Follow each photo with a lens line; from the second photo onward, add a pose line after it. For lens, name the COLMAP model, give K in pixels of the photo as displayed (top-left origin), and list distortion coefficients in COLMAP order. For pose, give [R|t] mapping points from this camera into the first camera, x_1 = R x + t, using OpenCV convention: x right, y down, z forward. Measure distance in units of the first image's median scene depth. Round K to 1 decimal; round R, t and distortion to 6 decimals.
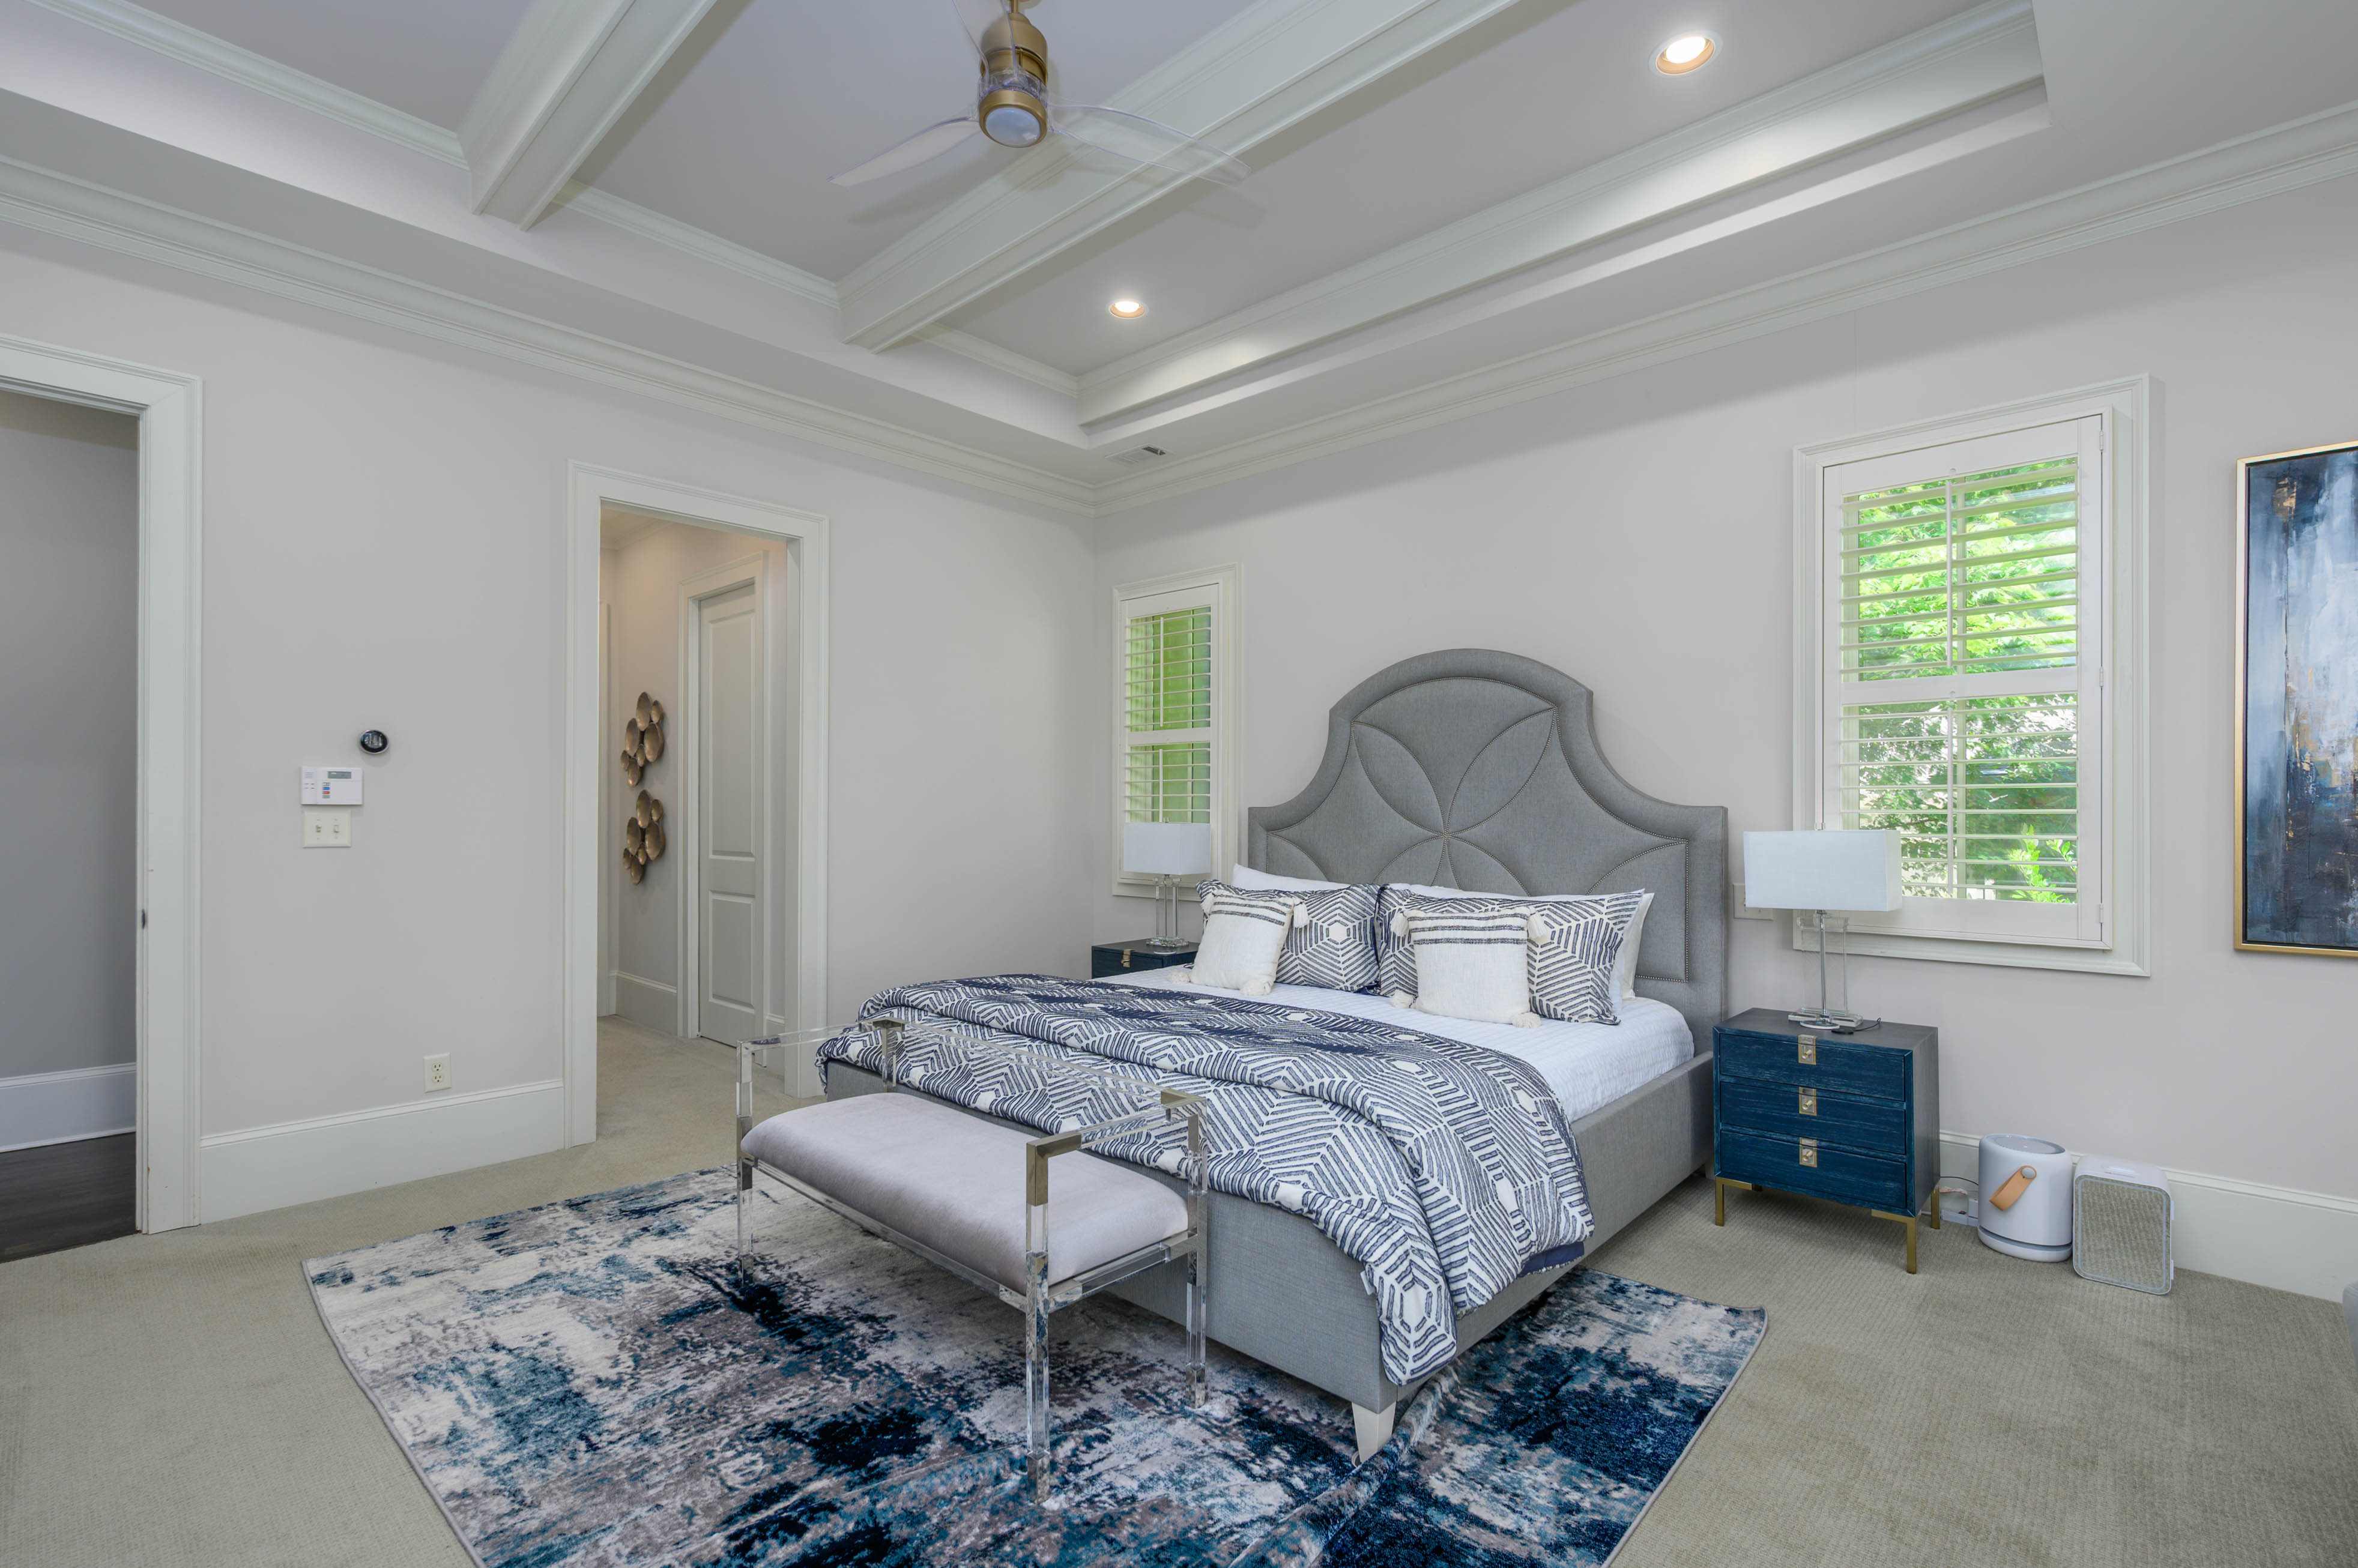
lens RADIAL K [[1044.9, 0, 1174.4], [0, 1044.9, 793.7], [0, 0, 1]] dist [-0.002832, 0.000378]
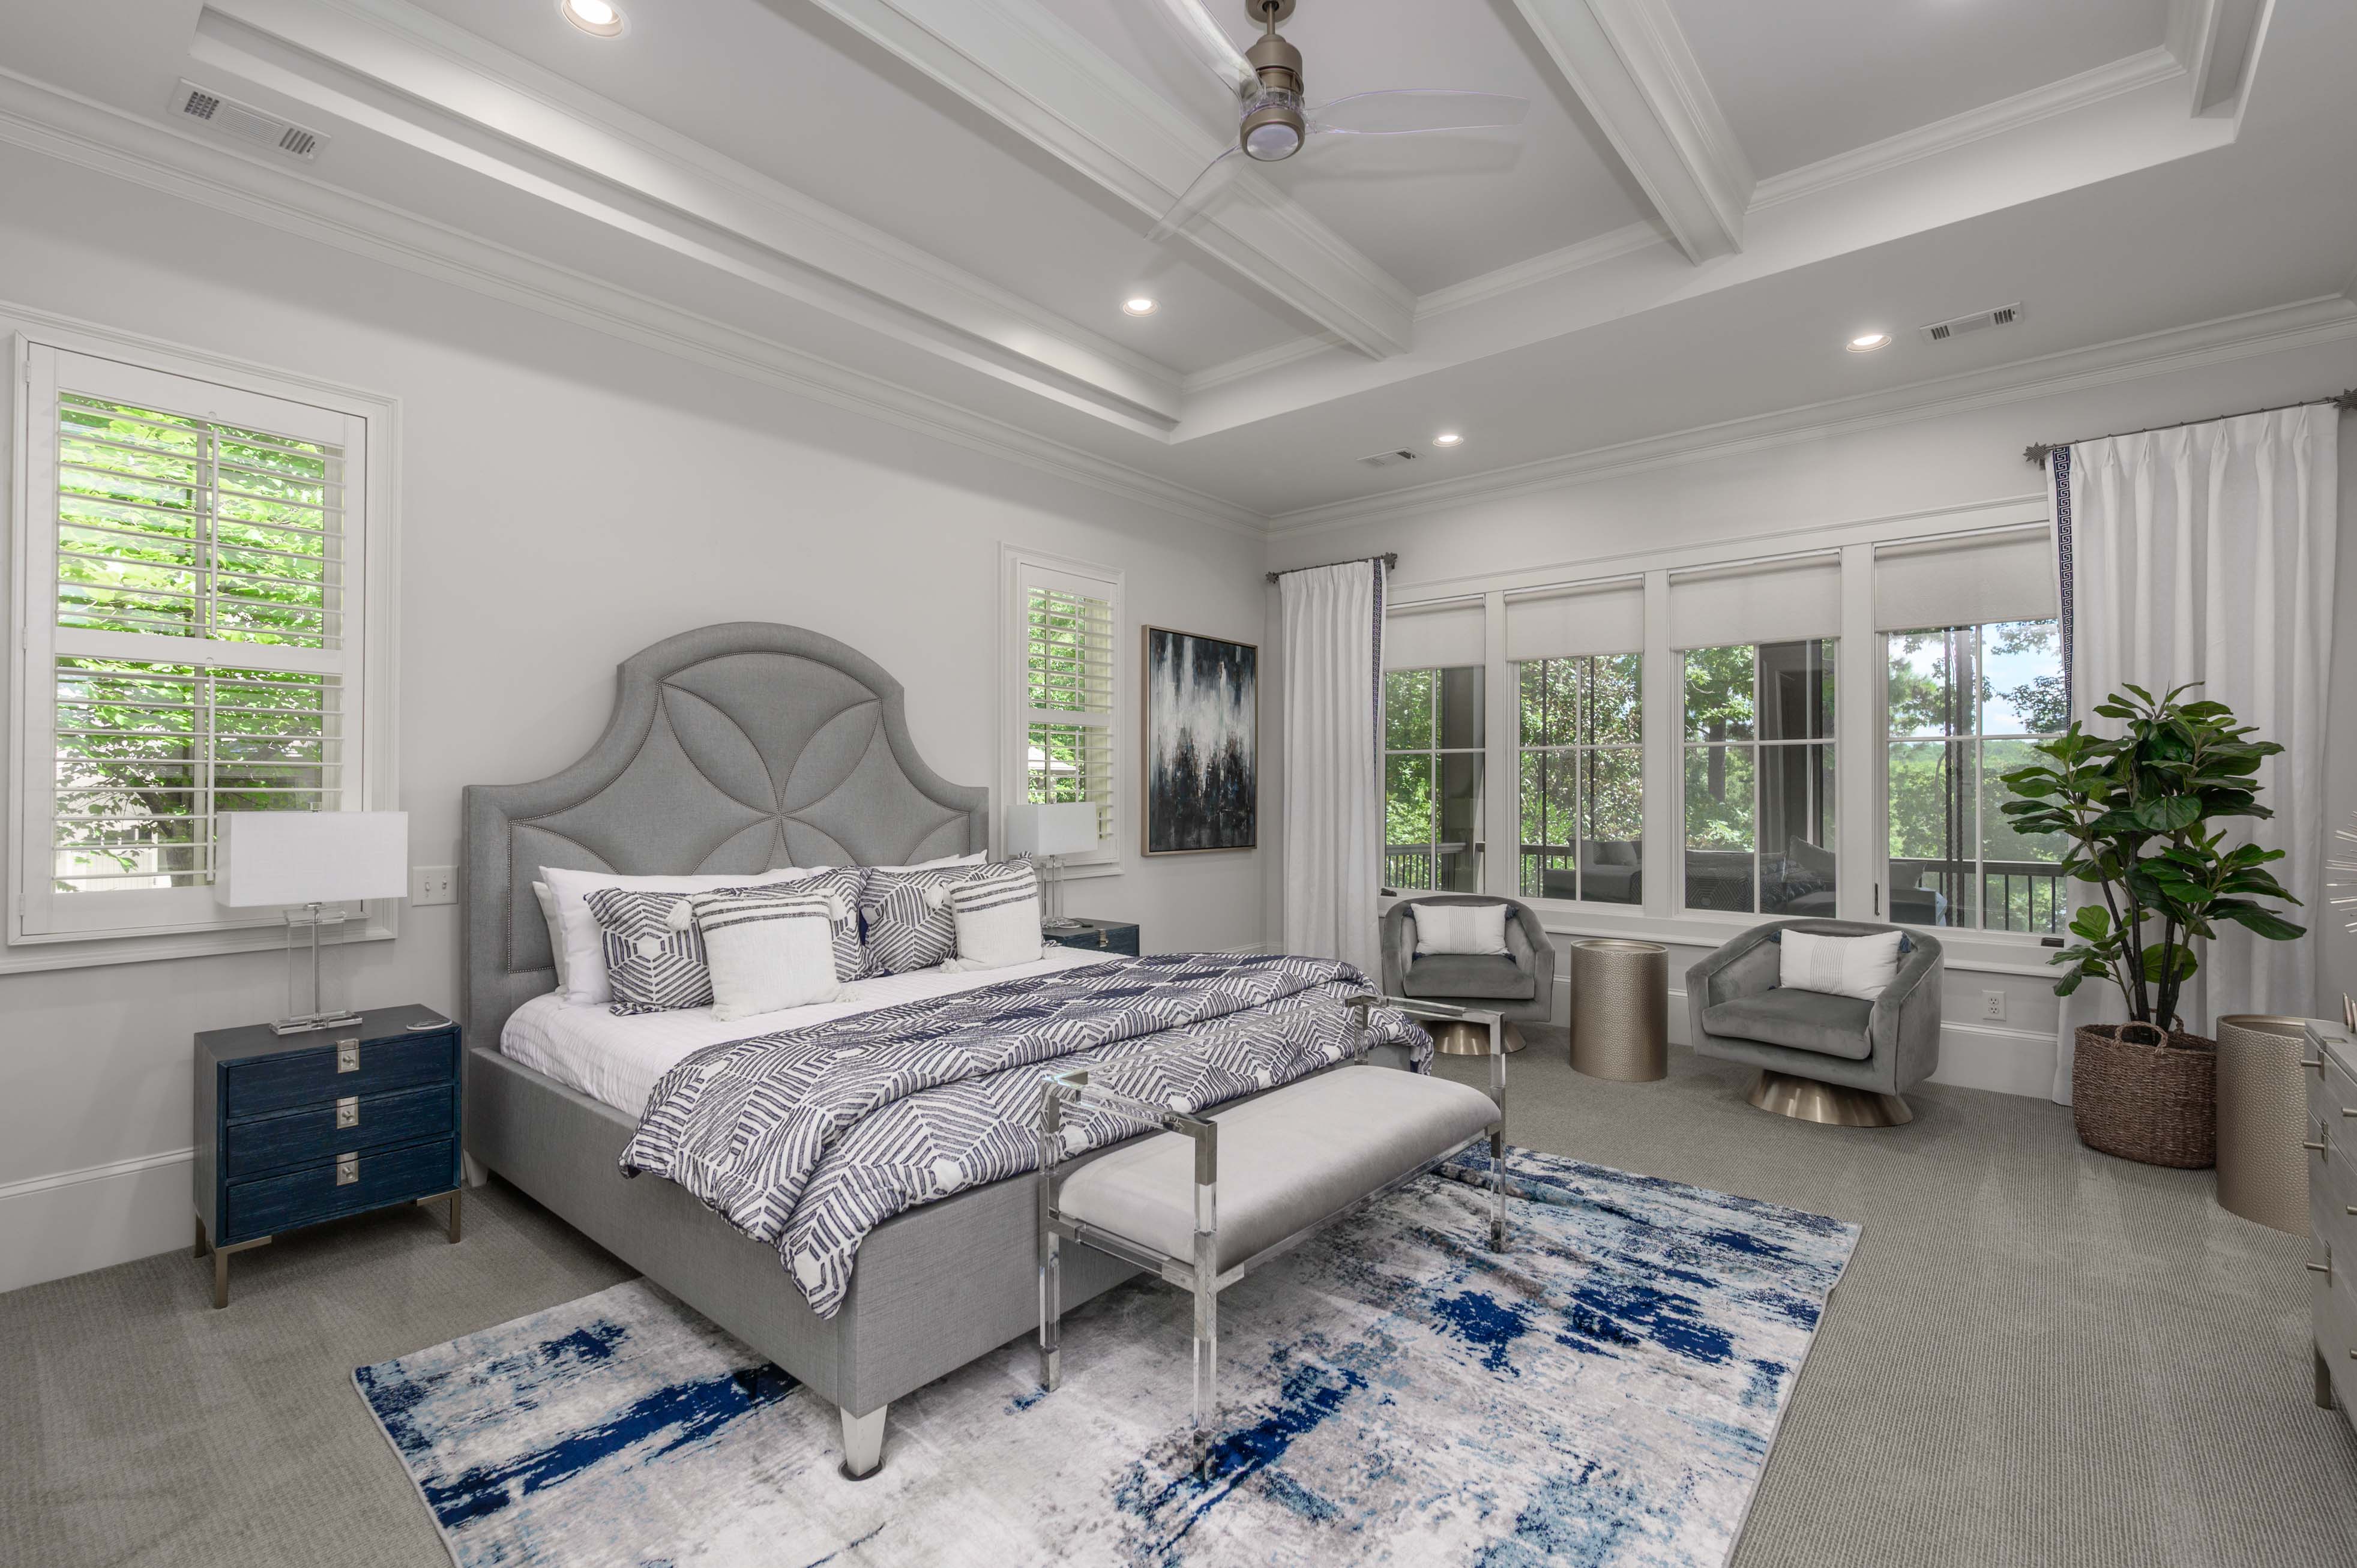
lens RADIAL K [[1044.5, 0, 1175.8], [0, 1044.5, 789.5], [0, 0, 1]] dist [-0.002832, 0.000378]
pose [[-0.044699, 0.005142, 0.998987, -1.076386], [-0.015428, 0.999864, -0.005837, 0.024809], [-0.998881, -0.015673, -0.044613, 1.038045]]
